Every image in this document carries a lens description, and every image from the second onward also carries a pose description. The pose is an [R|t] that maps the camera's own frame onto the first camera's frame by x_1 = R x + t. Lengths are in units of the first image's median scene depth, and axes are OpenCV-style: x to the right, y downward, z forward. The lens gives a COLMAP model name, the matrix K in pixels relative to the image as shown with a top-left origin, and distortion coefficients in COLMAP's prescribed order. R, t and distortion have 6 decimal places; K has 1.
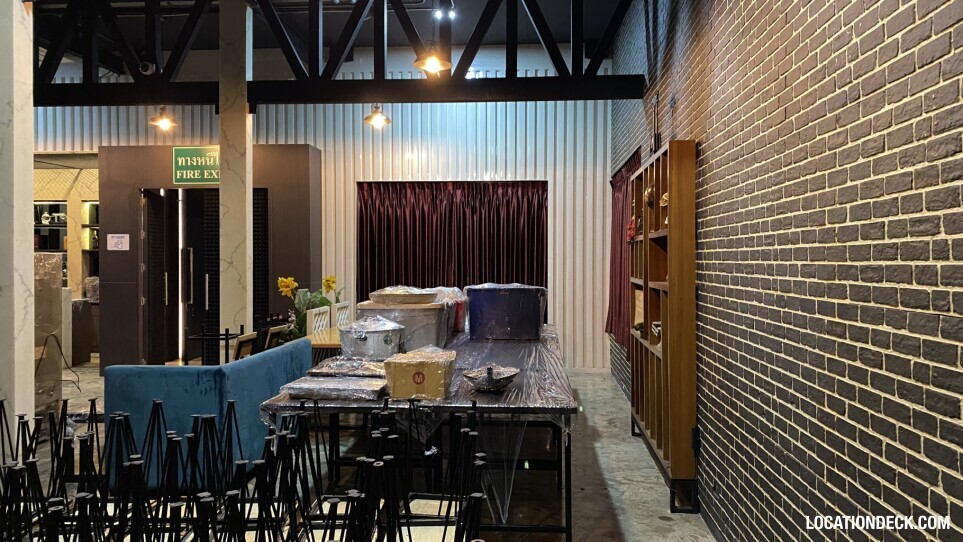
lens RADIAL K [[717.9, 0, 518.4], [0, 717.9, 278.5], [0, 0, 1]] dist [0.060594, -0.077316]
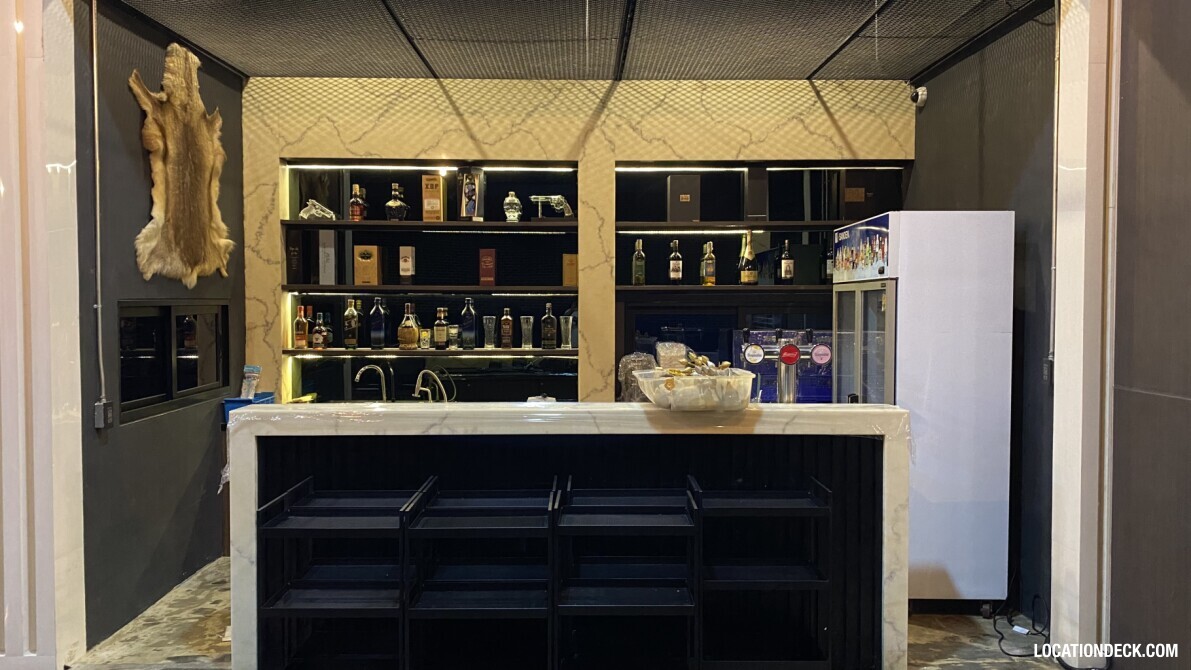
lens RADIAL K [[887.8, 0, 600.3], [0, 887.8, 337.3], [0, 0, 1]] dist [0.060594, -0.077316]
pose [[0.997756, 0.002436, 0.066916, -0.803568], [-0.002923, 0.999970, 0.007175, -0.018867], [-0.066896, -0.007355, 0.997733, 0.643451]]
